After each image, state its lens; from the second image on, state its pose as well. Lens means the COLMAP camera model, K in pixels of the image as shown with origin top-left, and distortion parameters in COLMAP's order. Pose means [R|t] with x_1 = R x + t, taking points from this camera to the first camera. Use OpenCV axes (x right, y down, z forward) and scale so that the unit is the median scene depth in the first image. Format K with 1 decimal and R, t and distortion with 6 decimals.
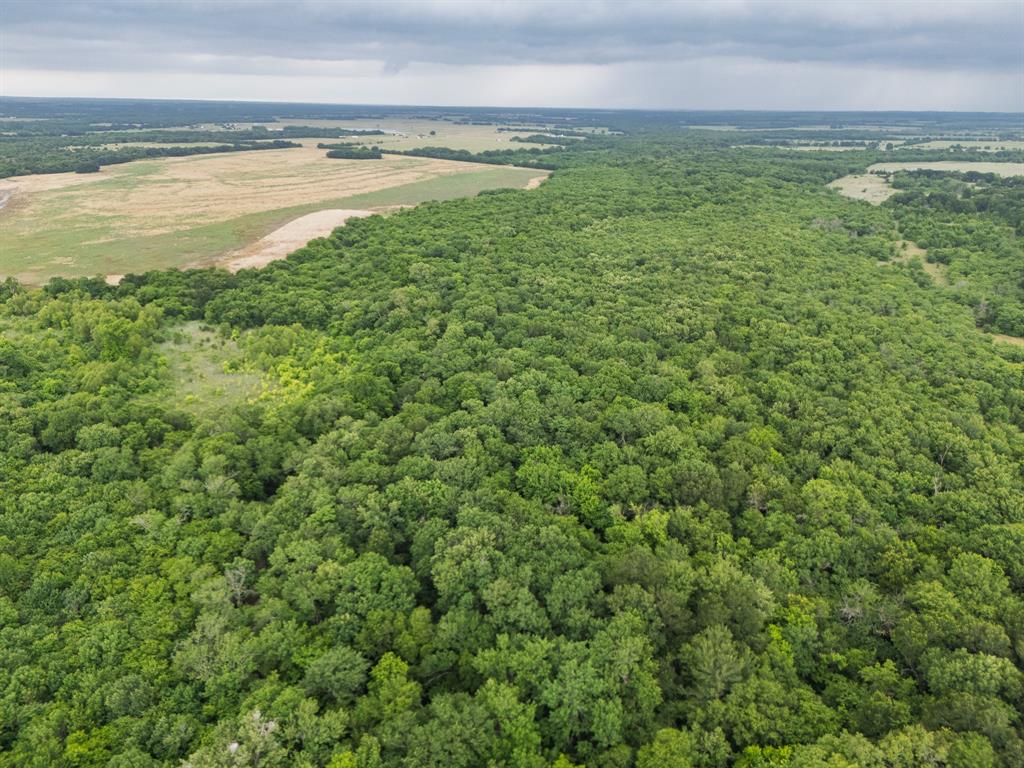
lens RADIAL K [[741.0, 0, 512.0], [0, 741.0, 384.0], [0, 0, 1]] dist [0.065425, -0.056504]
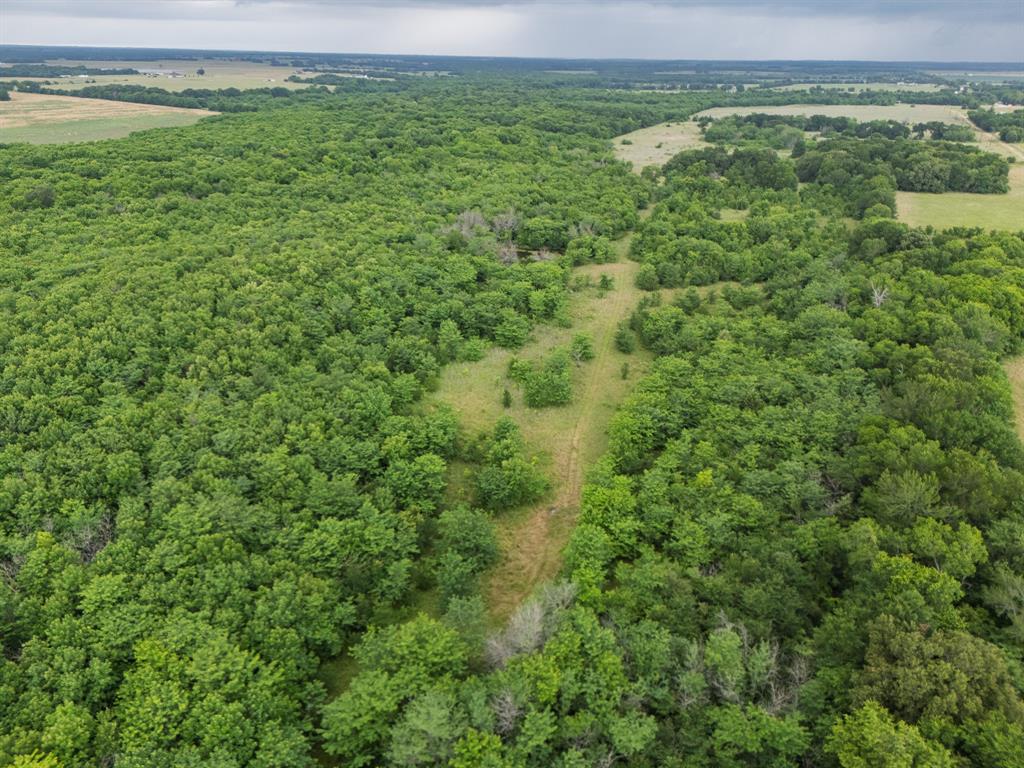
lens RADIAL K [[741.0, 0, 512.0], [0, 741.0, 384.0], [0, 0, 1]] dist [0.065425, -0.056504]
pose [[0.991717, -0.050060, 0.118286, 0.229558], [0.043240, 0.997289, 0.059541, -0.084905], [-0.120946, -0.053933, 0.991193, 0.322126]]
